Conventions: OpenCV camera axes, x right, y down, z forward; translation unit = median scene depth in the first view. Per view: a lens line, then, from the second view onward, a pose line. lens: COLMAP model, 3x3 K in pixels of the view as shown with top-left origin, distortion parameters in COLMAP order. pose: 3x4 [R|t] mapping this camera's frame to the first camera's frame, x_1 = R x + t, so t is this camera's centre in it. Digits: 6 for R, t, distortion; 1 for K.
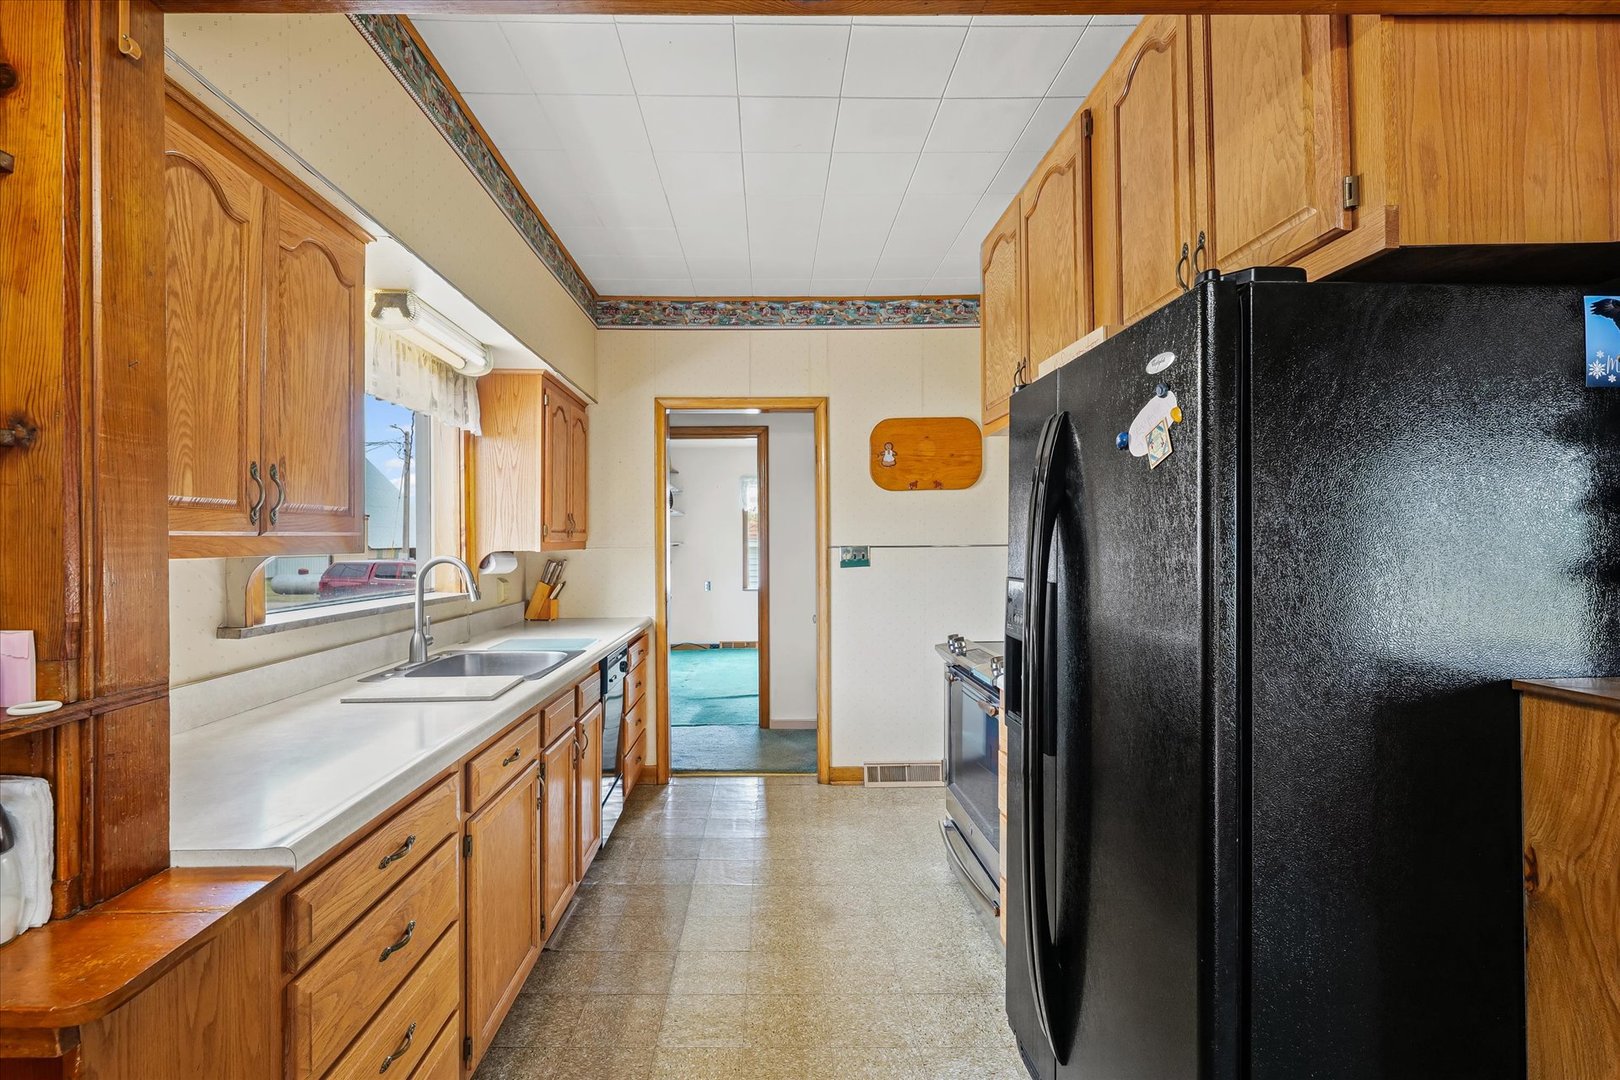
lens RADIAL K [[760.1, 0, 803.9], [0, 760.1, 528.8], [0, 0, 1]] dist [-0.003565, 0.000049]
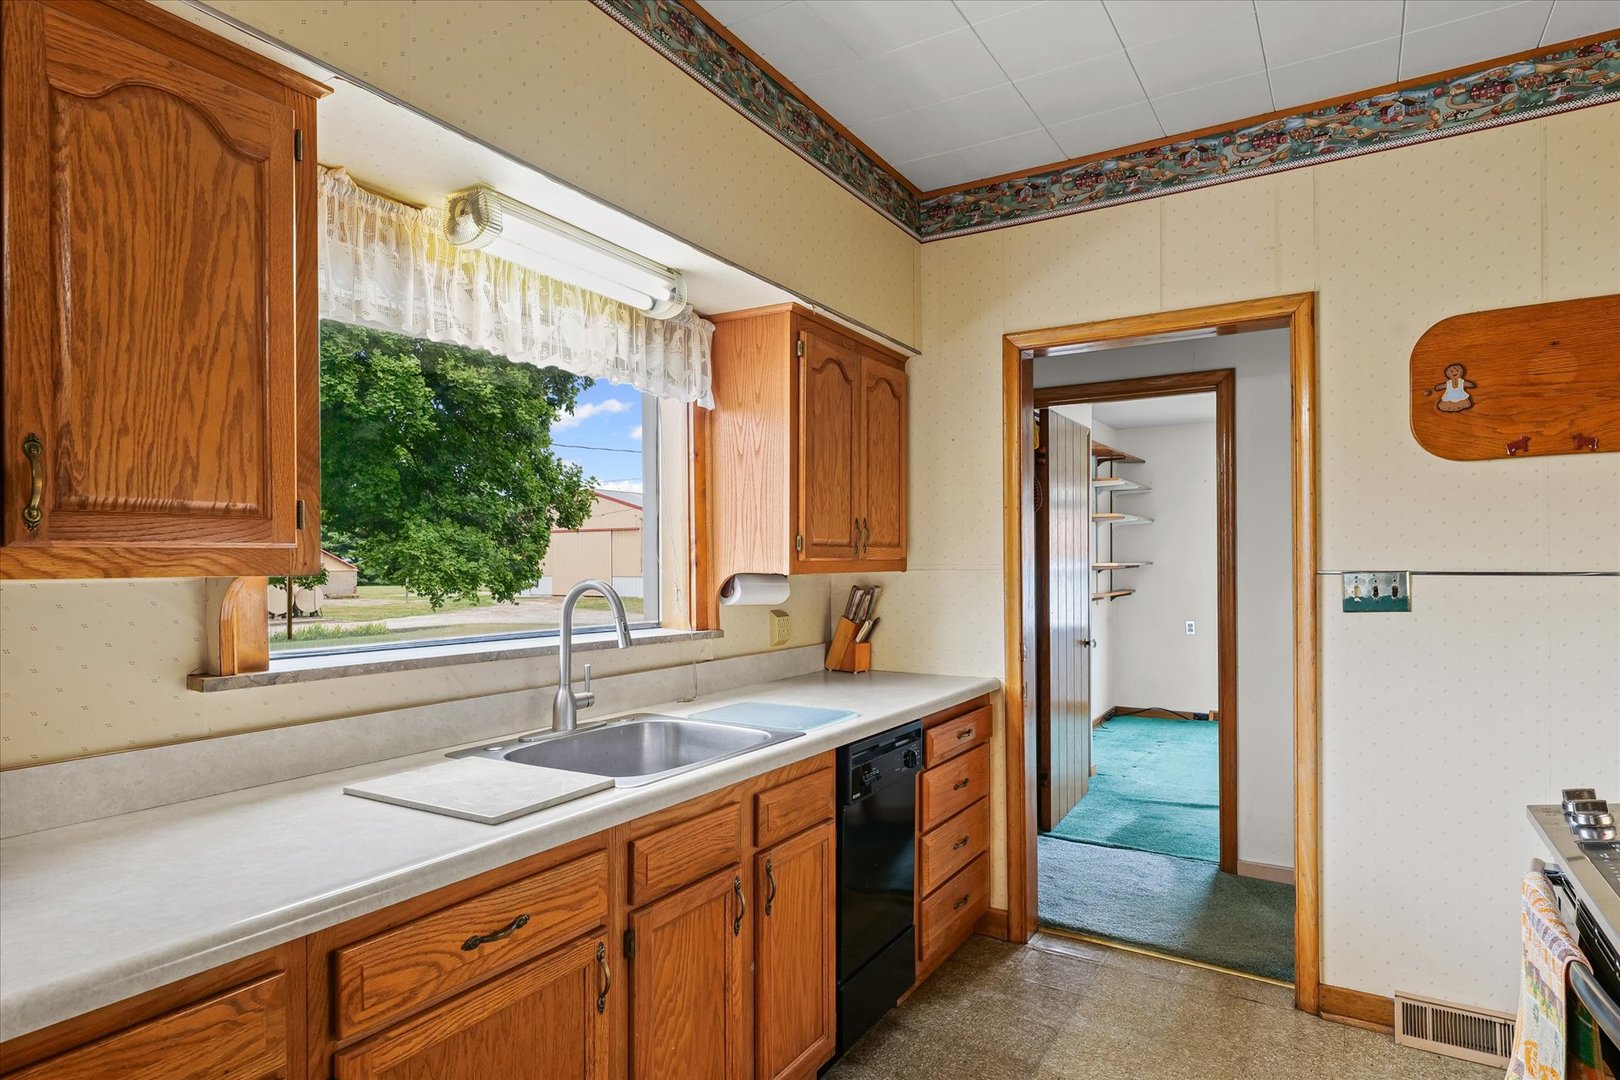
lens RADIAL K [[912.9, 0, 809.8], [0, 912.9, 555.4], [0, 0, 1]] dist [0.001243, -0.001331]
pose [[0.830854, 0.001922, -0.556487, 0.093743], [0.003208, 0.999961, 0.008243, 0.005387], [0.556482, -0.008633, 0.830815, 0.269083]]
